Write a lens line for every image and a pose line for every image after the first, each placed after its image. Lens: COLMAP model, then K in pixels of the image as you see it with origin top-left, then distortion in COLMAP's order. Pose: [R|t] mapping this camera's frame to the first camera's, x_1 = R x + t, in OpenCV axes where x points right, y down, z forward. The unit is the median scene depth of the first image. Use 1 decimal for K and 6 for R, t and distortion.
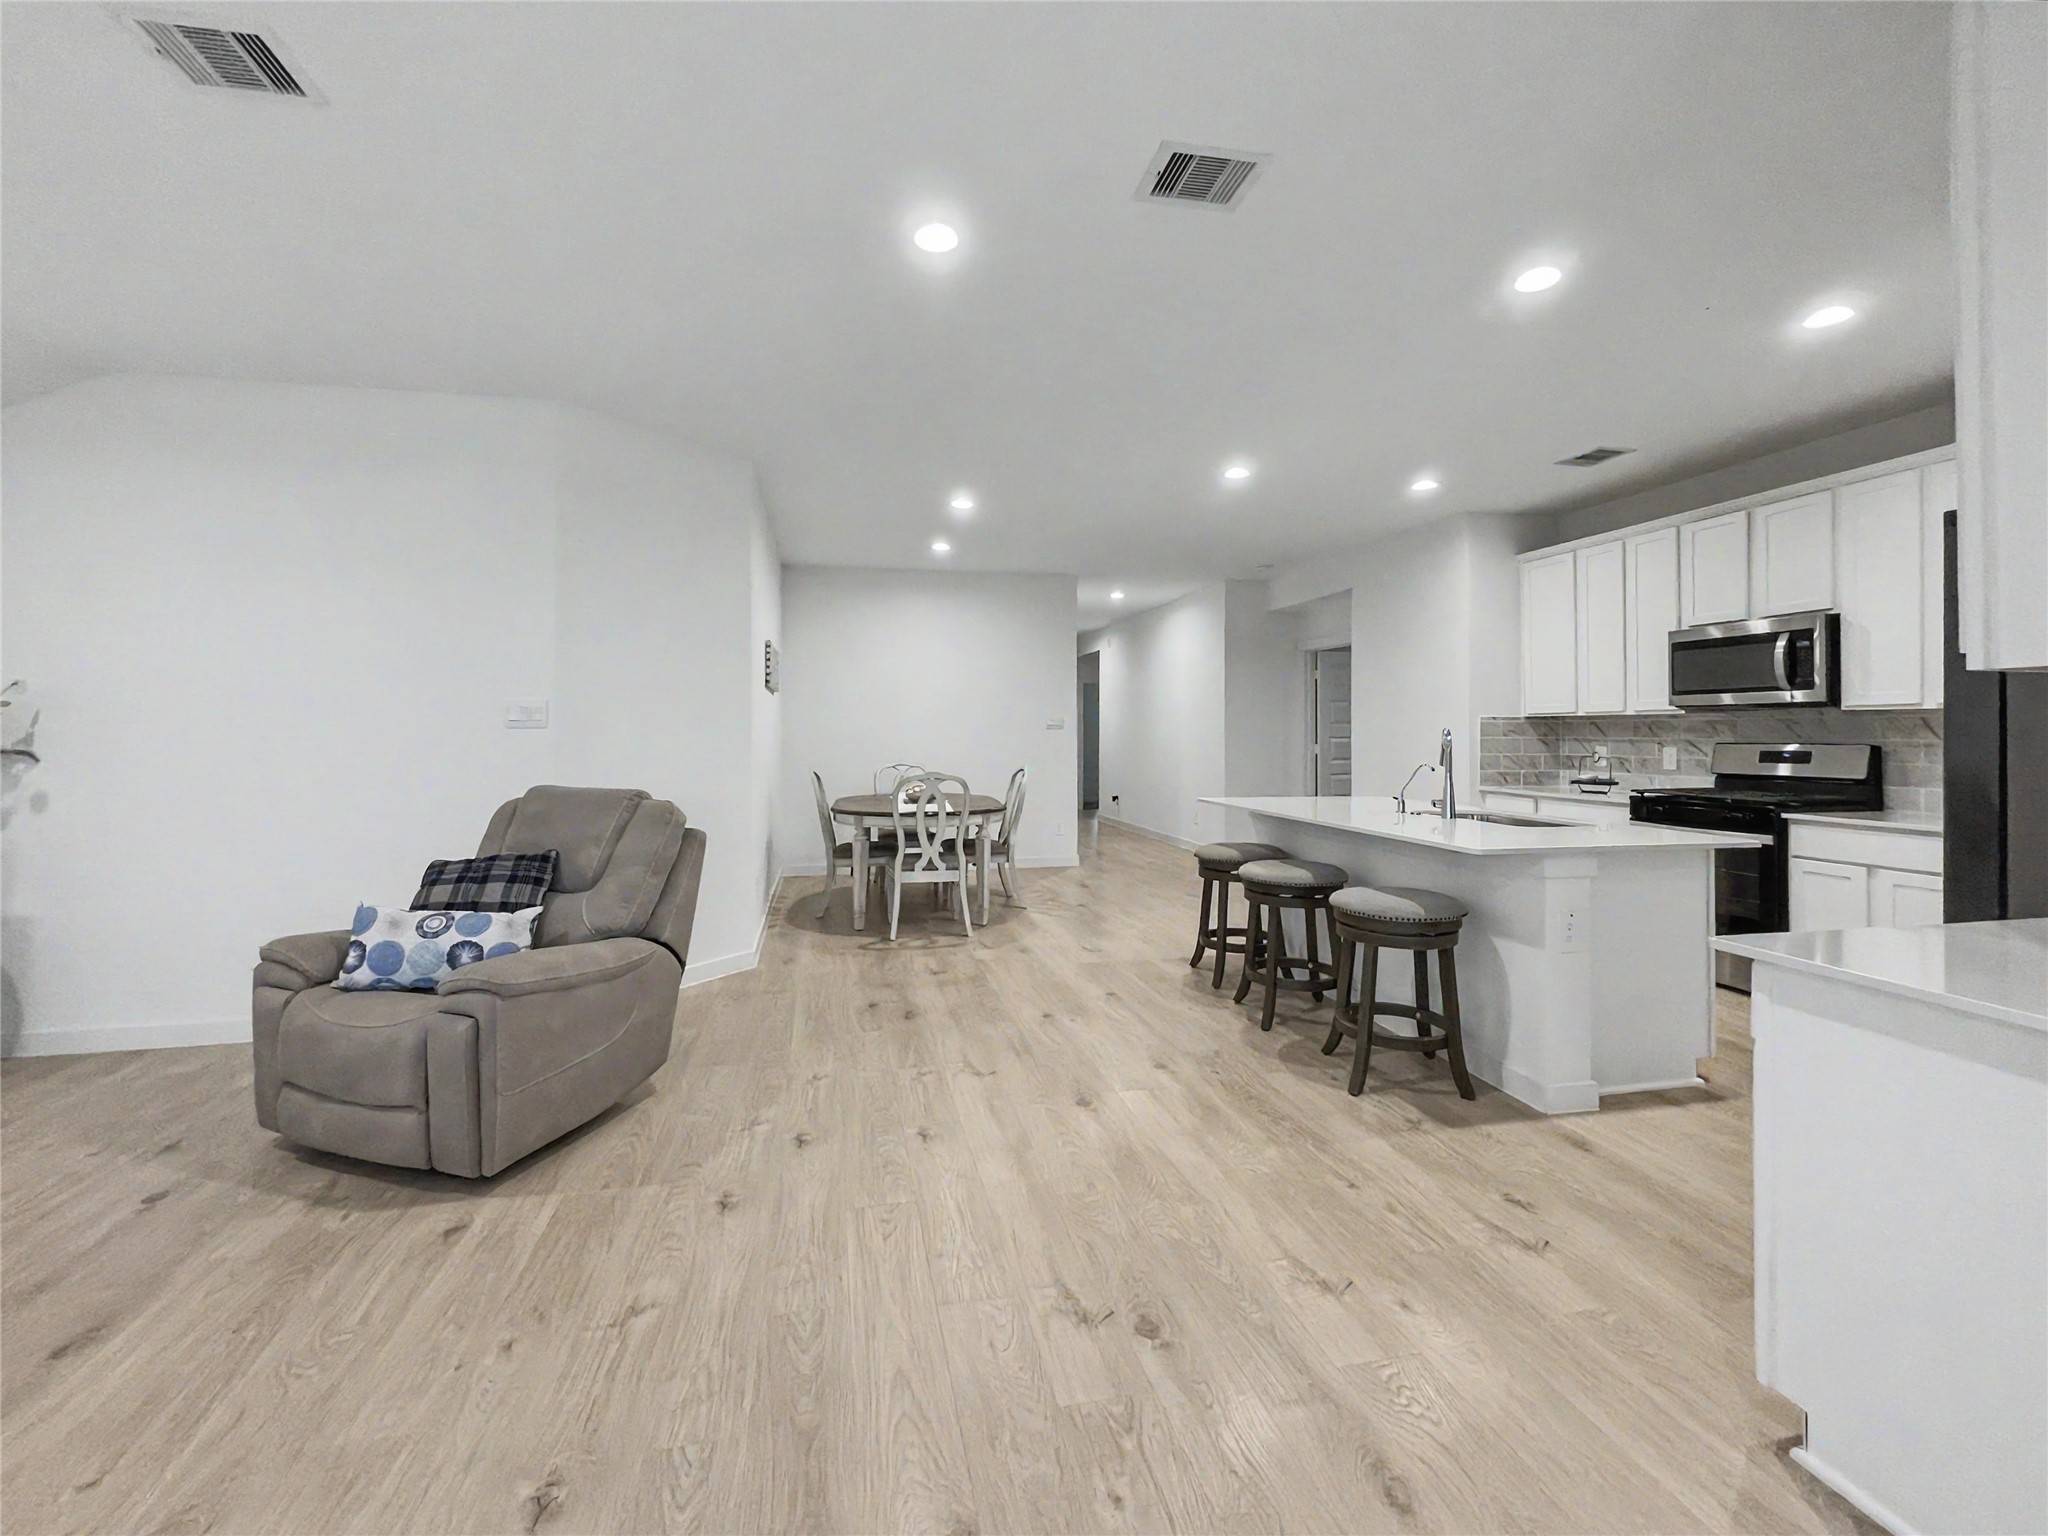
lens RADIAL K [[882.6, 0, 992.7], [0, 882.6, 723.7], [0, 0, 1]] dist [0.000247, 0.000411]
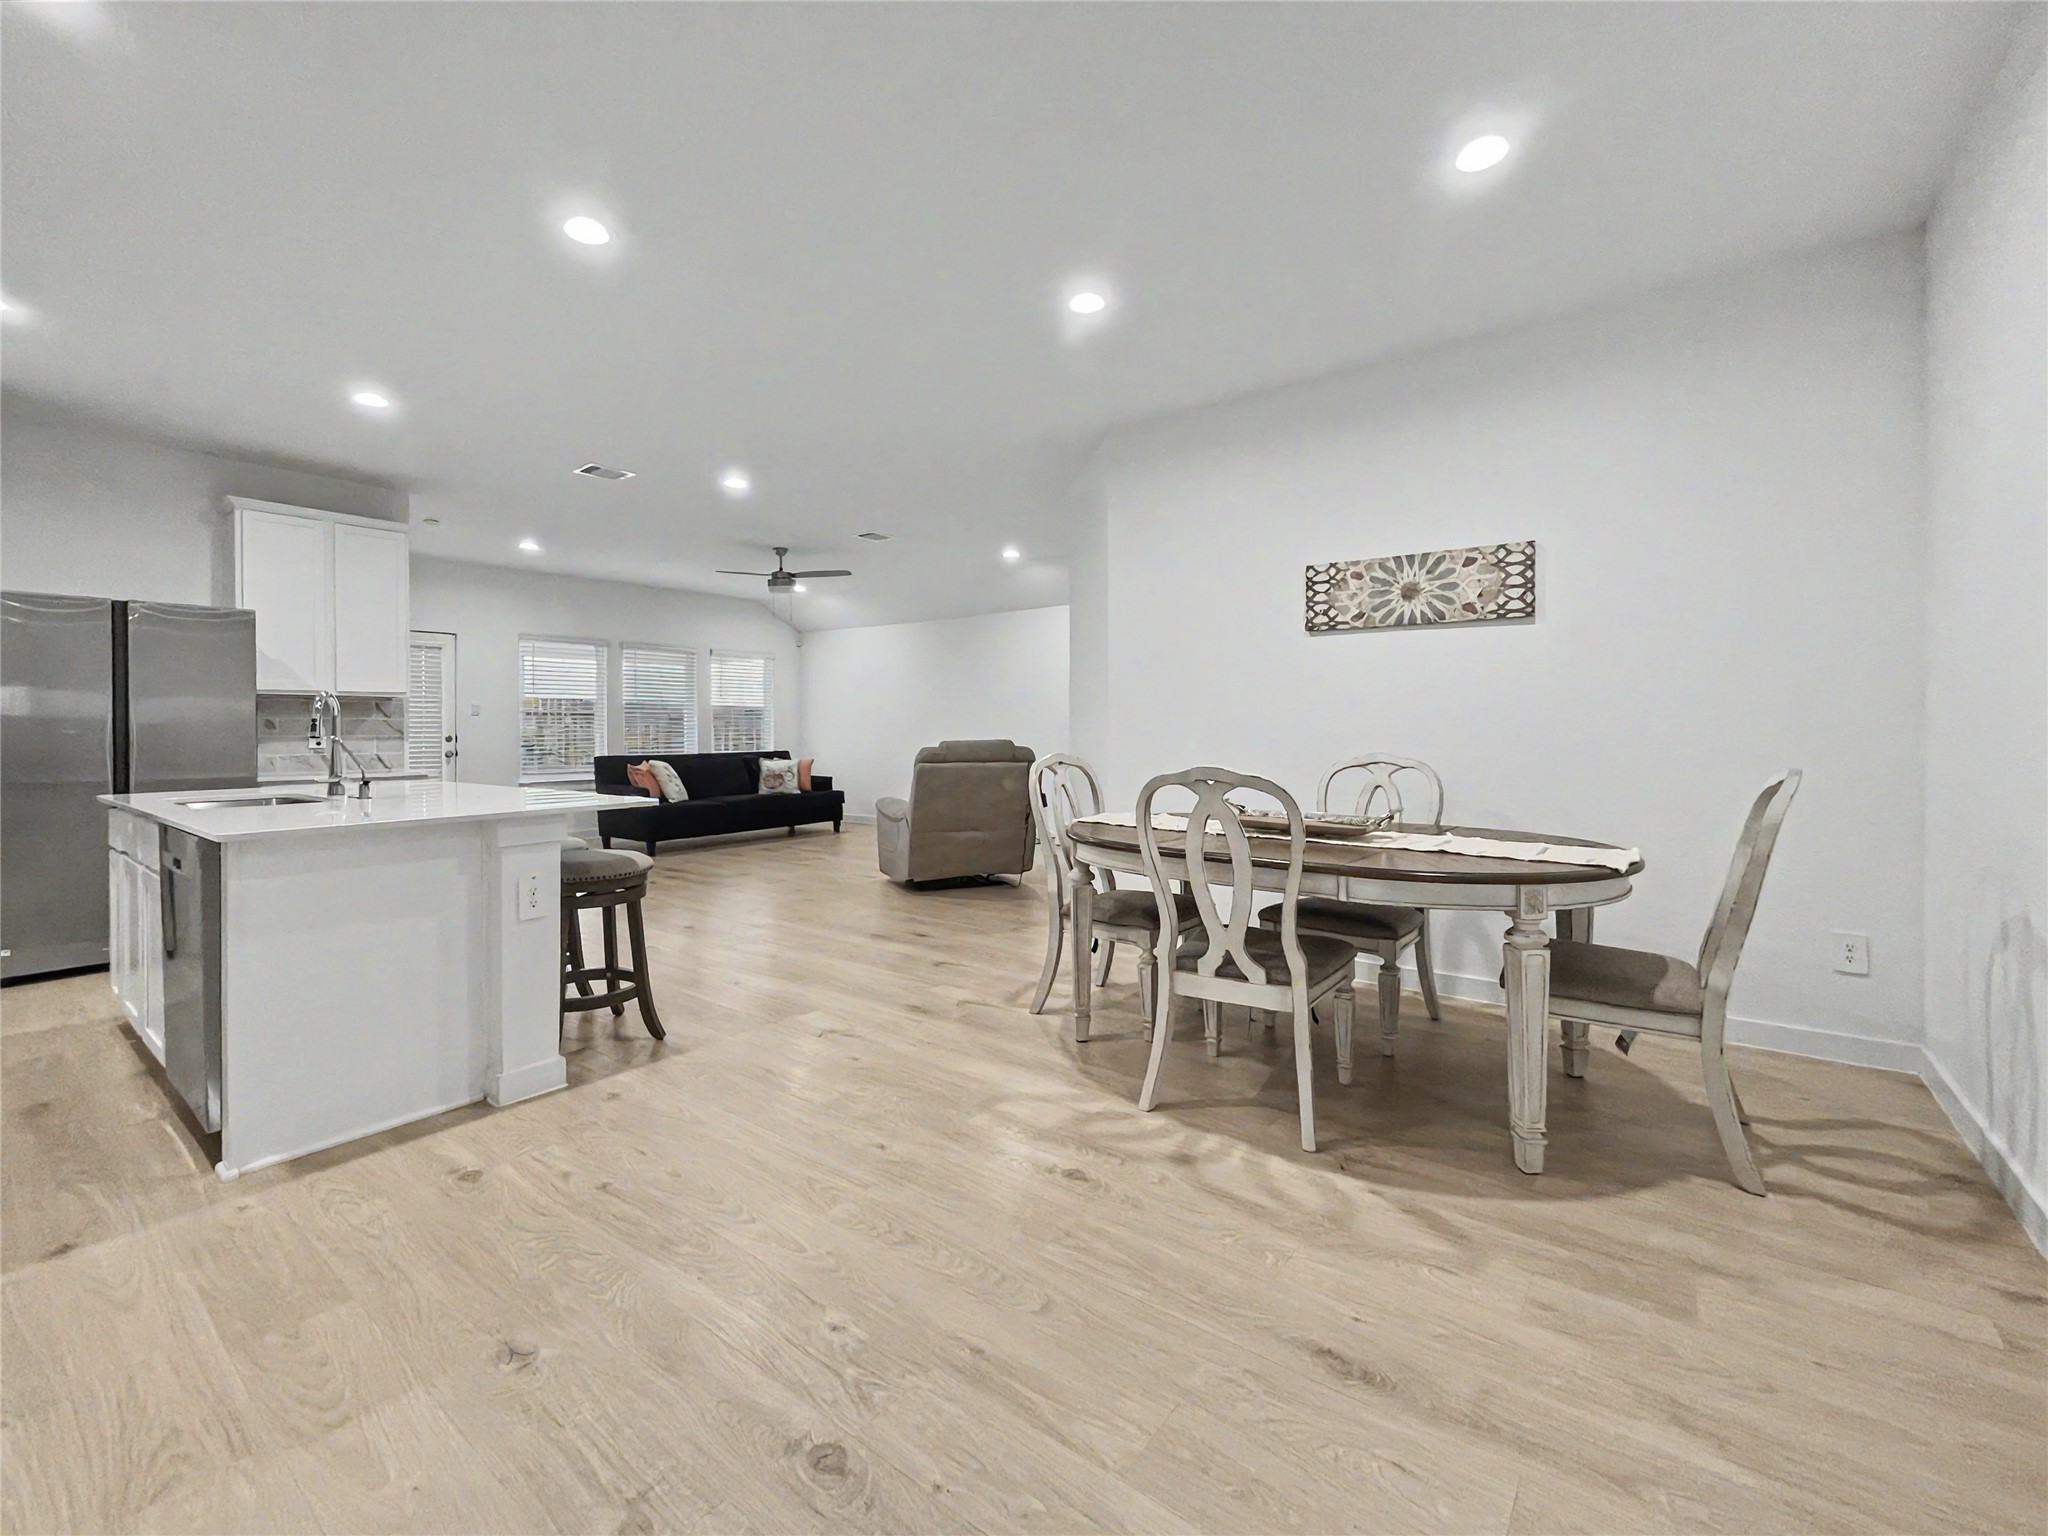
lens RADIAL K [[863.2, 0, 1003.1], [0, 863.2, 731.5], [0, 0, 1]] dist [0.000178, -0.000115]
pose [[-0.753617, 0.007815, -0.657267, 0.721100], [0.013046, 0.999910, -0.003070, 0.070249], [0.657184, -0.010888, -0.753651, 2.610543]]
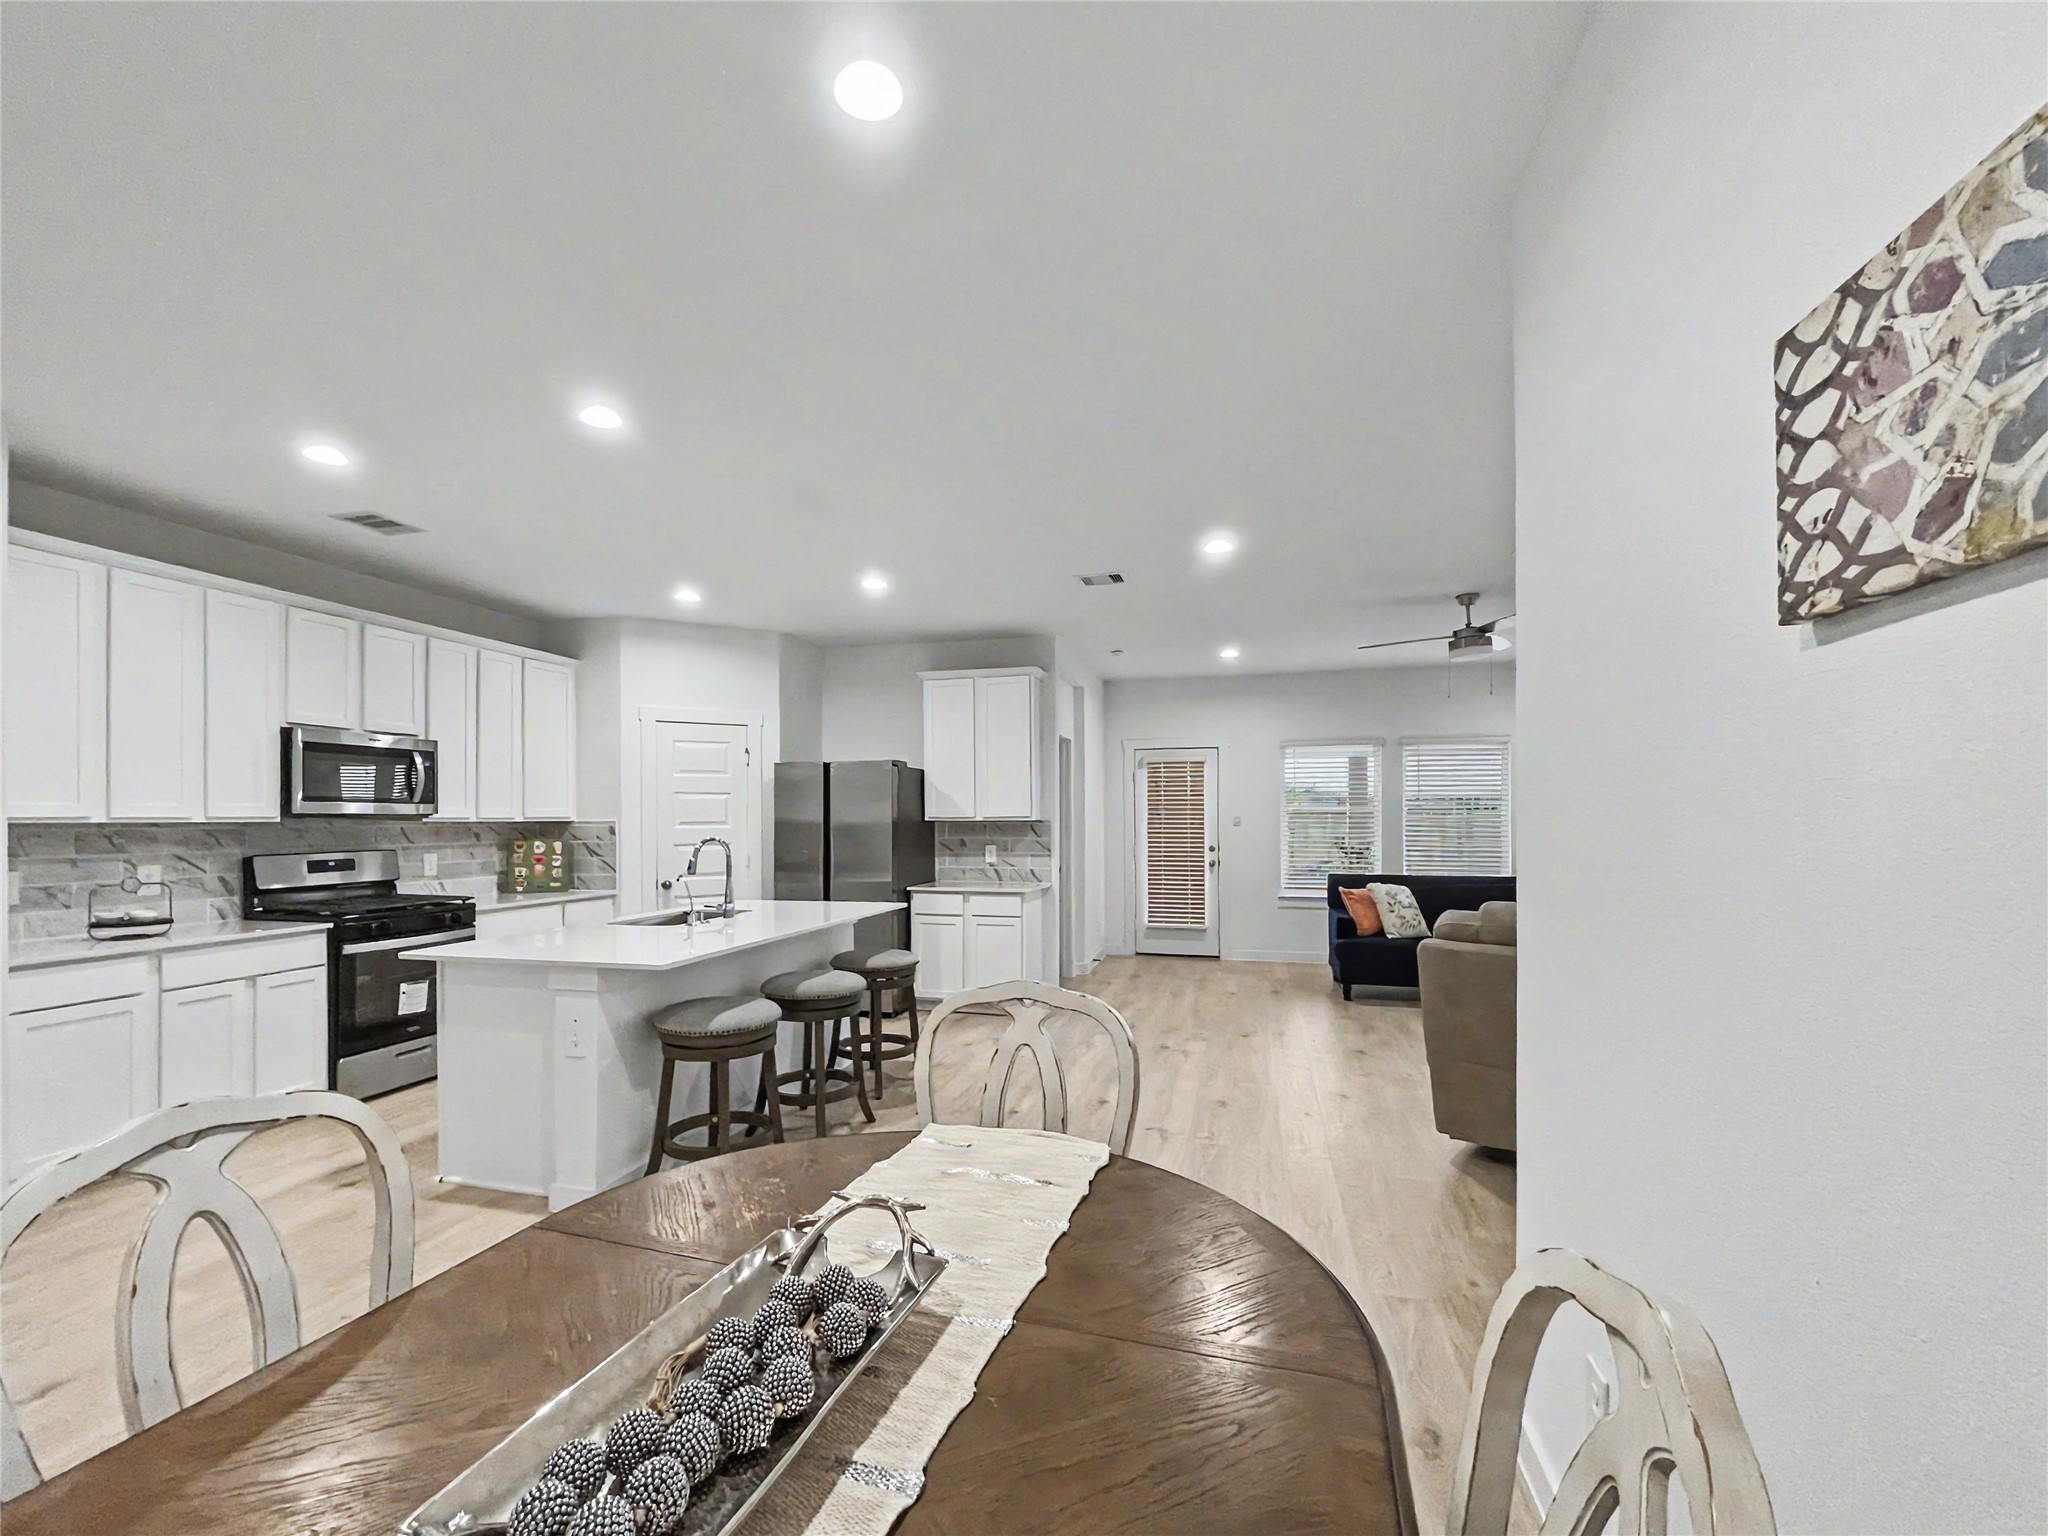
lens RADIAL K [[889.1, 0, 998.7], [0, 889.1, 824.4], [0, 0, 1]] dist [0.003219, 0.000683]
pose [[-0.894961, 0.002012, 0.446140, -0.379959], [0.001264, 0.999997, -0.001973, -0.010477], [-0.446142, -0.001202, -0.894961, 2.327918]]
